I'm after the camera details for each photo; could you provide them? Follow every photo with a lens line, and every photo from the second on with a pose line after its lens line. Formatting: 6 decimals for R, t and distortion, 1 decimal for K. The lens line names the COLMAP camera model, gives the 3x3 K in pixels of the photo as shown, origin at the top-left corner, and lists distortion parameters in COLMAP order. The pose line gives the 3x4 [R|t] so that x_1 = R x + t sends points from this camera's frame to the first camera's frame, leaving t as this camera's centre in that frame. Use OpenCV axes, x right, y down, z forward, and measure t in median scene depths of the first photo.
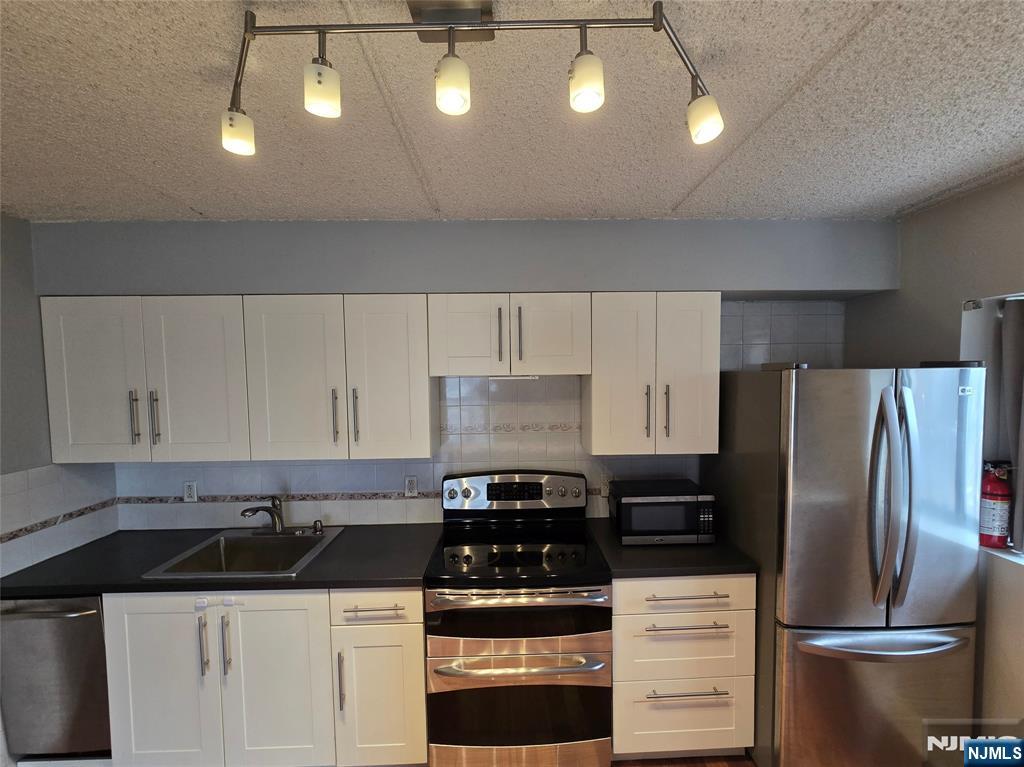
lens RADIAL K [[450.8, 0, 512.0], [0, 450.8, 383.5], [0, 0, 1]] dist [0.000673, 0.000102]
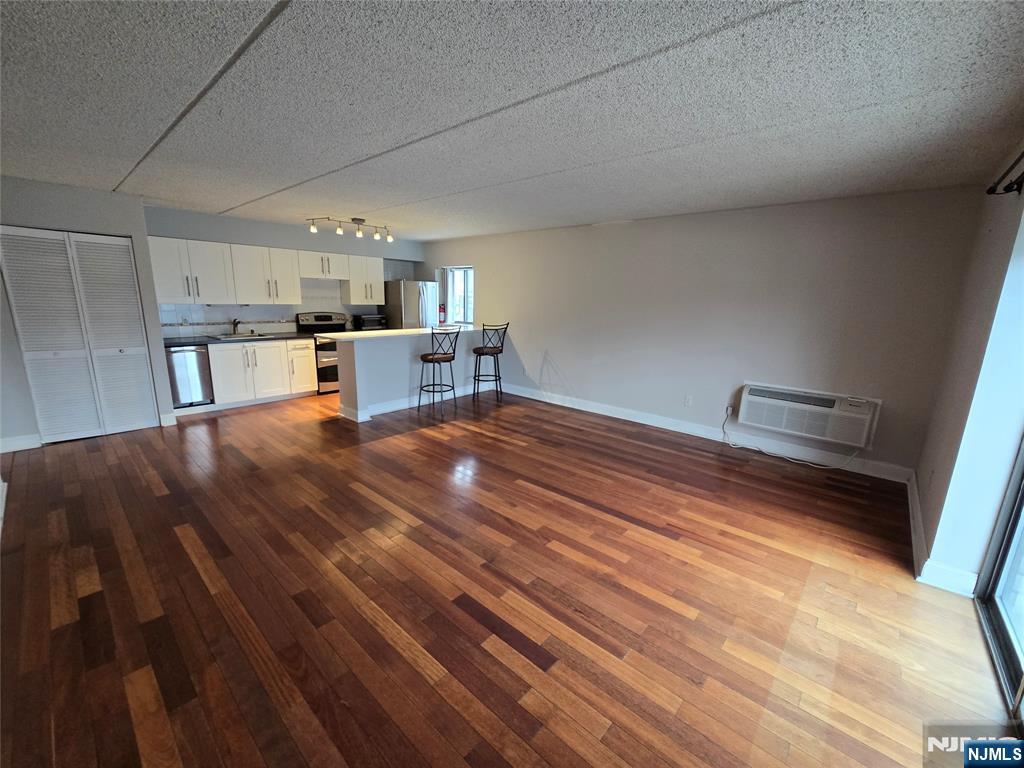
lens RADIAL K [[415.4, 0, 512.0], [0, 415.4, 384.0], [0, 0, 1]] dist [-0.000824, -0.000083]
pose [[0.678518, -0.125077, 0.723857, -1.337507], [-0.009000, 0.983908, 0.178448, 0.180468], [-0.734529, -0.127595, 0.666473, -2.045587]]
